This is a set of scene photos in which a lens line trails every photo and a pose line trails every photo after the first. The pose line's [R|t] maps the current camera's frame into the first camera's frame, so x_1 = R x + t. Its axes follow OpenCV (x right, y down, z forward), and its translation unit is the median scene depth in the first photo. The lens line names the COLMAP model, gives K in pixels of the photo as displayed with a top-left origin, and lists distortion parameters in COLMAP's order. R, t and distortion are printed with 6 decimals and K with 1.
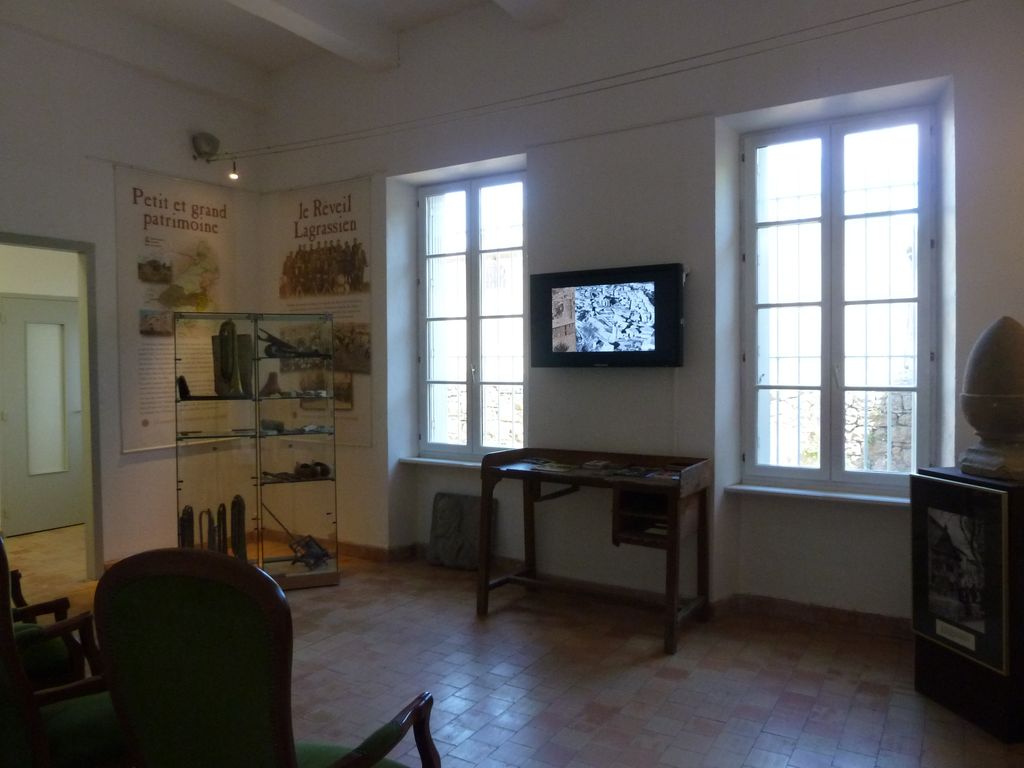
lens RADIAL K [[768.5, 0, 511.2], [0, 768.5, 384.1], [0, 0, 1]] dist [-0.035553, 0.010946]
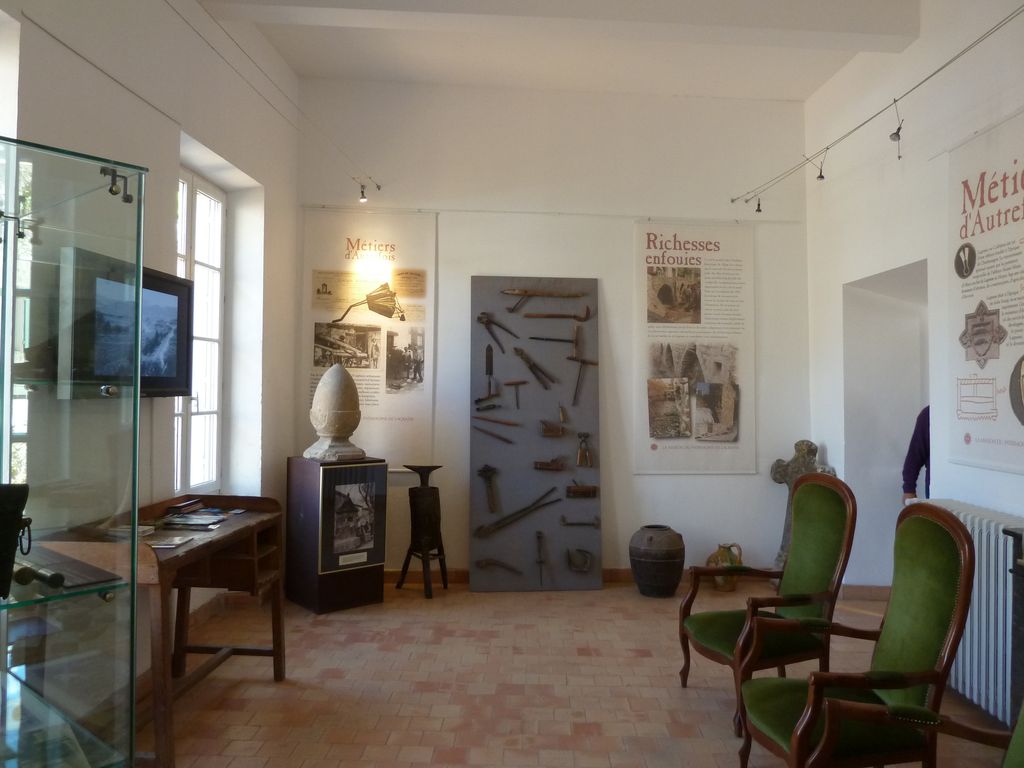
lens RADIAL K [[768.5, 0, 511.0], [0, 768.5, 383.0], [0, 0, 1]] dist [-0.035553, 0.010946]
pose [[-0.508481, 0.007709, 0.861039, -0.983146], [0.013107, 0.999913, -0.001212, -0.039567], [-0.860974, 0.010669, -0.508538, 1.505184]]
